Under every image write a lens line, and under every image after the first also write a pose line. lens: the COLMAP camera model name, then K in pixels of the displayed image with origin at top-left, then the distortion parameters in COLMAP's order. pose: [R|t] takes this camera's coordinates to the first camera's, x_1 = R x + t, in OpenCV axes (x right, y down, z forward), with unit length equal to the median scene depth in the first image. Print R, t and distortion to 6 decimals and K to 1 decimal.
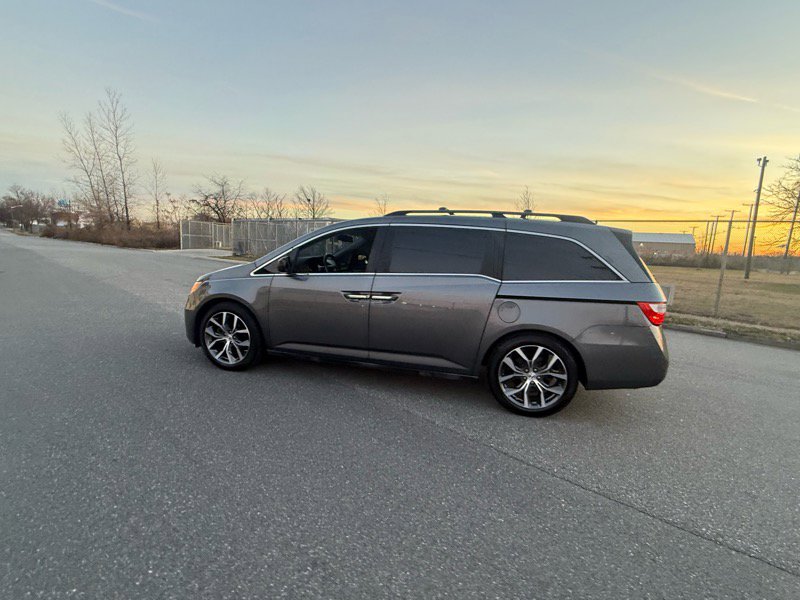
lens RADIAL K [[383.2, 0, 396.2], [0, 383.2, 296.5], [0, 0, 1]] dist [-0.000386, -0.001769]
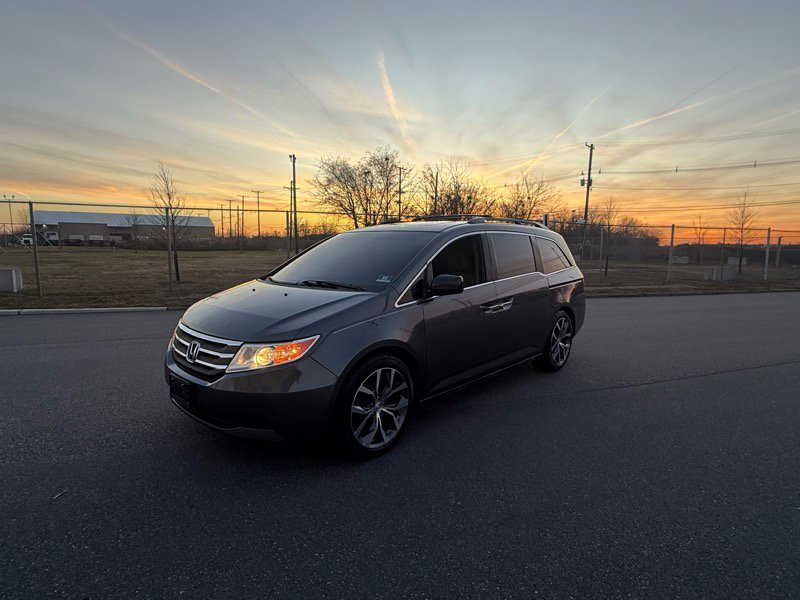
lens RADIAL K [[442.9, 0, 396.7], [0, 442.9, 300.7], [0, 0, 1]] dist [-0.002550, 0.006221]
pose [[0.471858, -0.156607, 0.867655, -1.080435], [0.132303, 0.985532, 0.105933, -0.152741], [-0.871692, 0.064808, 0.485751, 0.603382]]
